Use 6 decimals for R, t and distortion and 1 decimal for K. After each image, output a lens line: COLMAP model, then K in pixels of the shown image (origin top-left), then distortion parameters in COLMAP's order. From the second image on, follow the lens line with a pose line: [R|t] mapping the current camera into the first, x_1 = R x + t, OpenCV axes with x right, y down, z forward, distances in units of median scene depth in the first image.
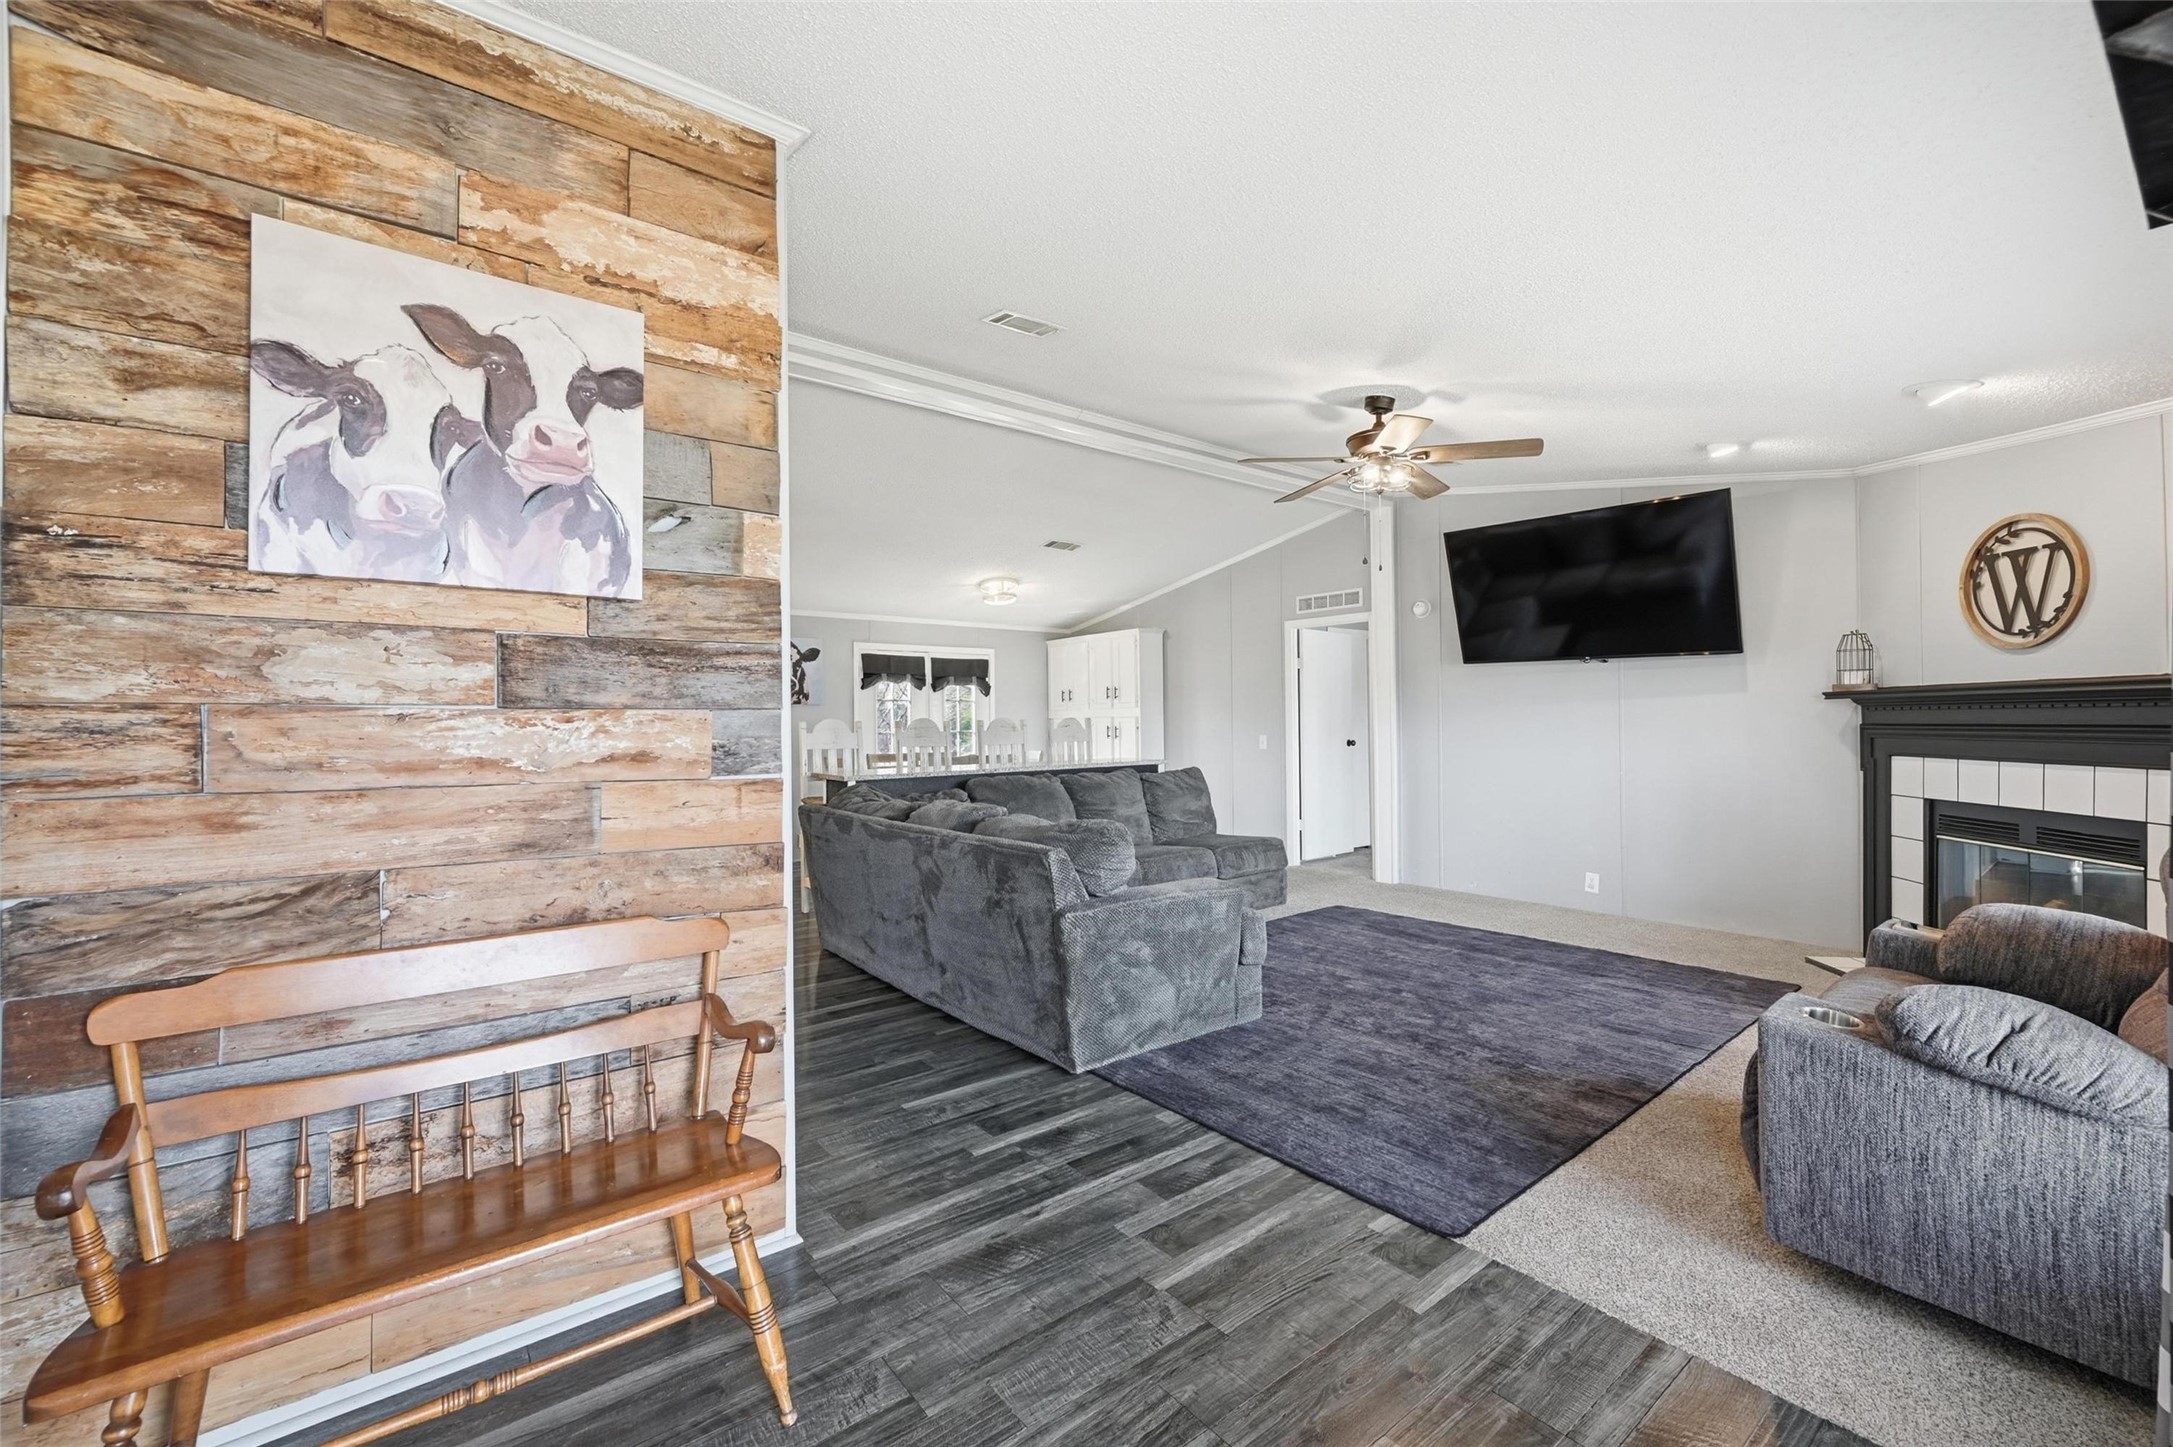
lens RADIAL K [[863.2, 0, 1102.3], [0, 863.2, 716.3], [0, 0, 1]] dist [-0.002162, 0.000330]
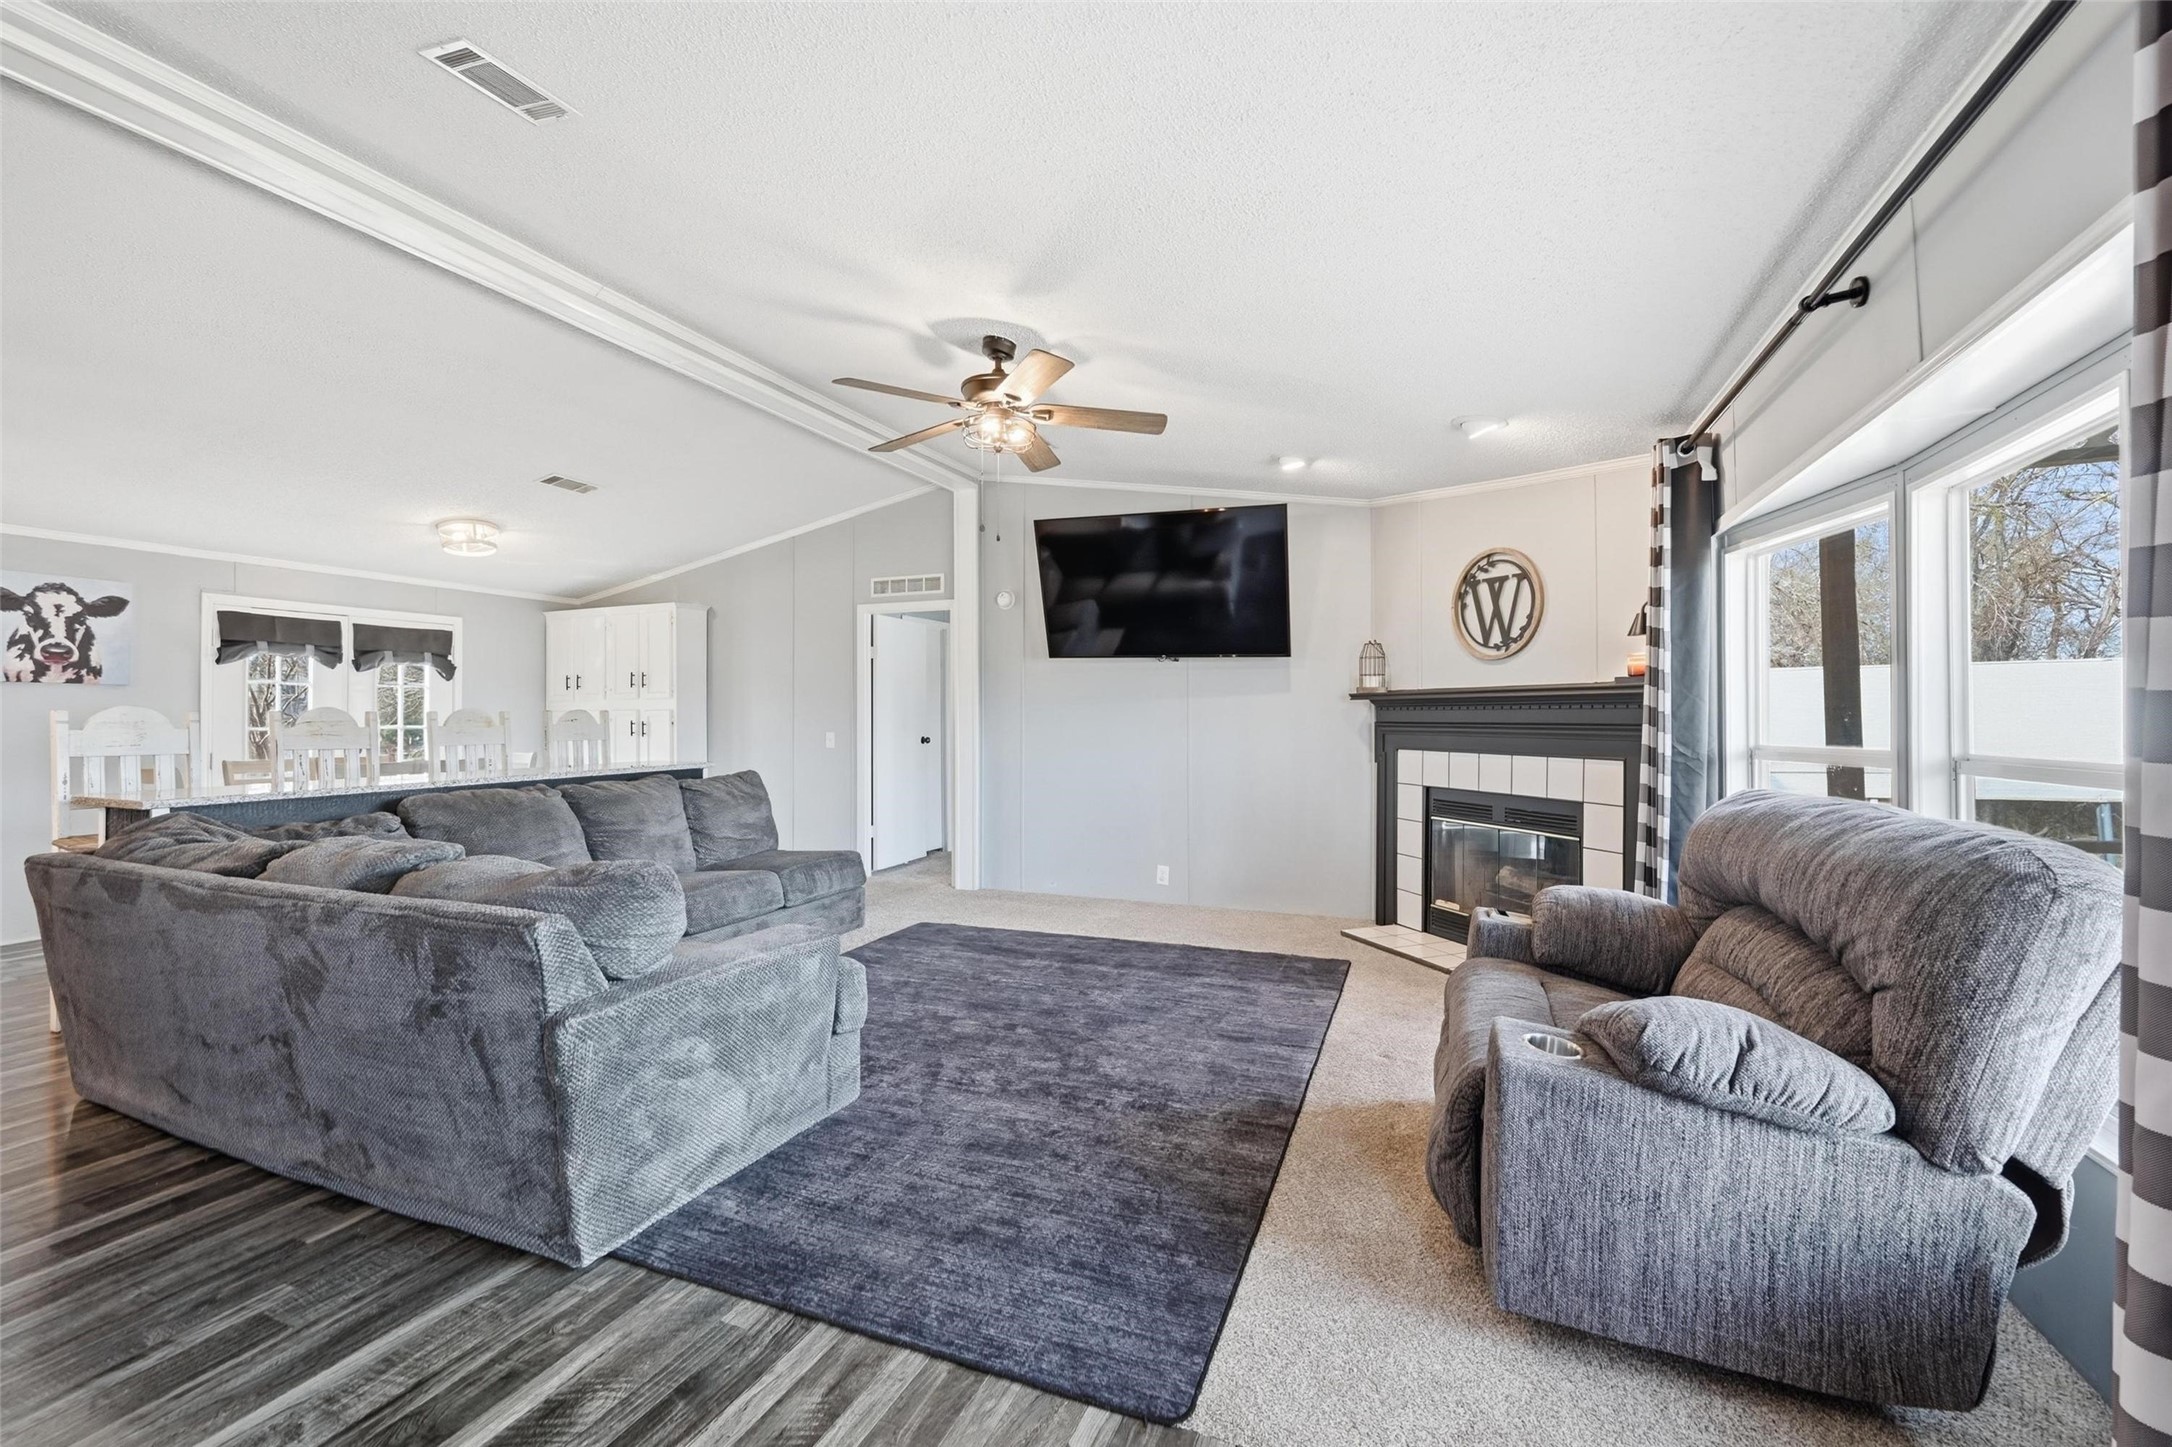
lens RADIAL K [[862.8, 0, 1085.7], [0, 862.8, 708.6], [0, 0, 1]] dist [-0.002162, 0.000330]
pose [[0.879685, 0.011896, 0.475409, -0.008470], [-0.009592, 0.999928, -0.007272, 0.003931], [-0.475461, 0.001837, 0.879735, 0.210576]]
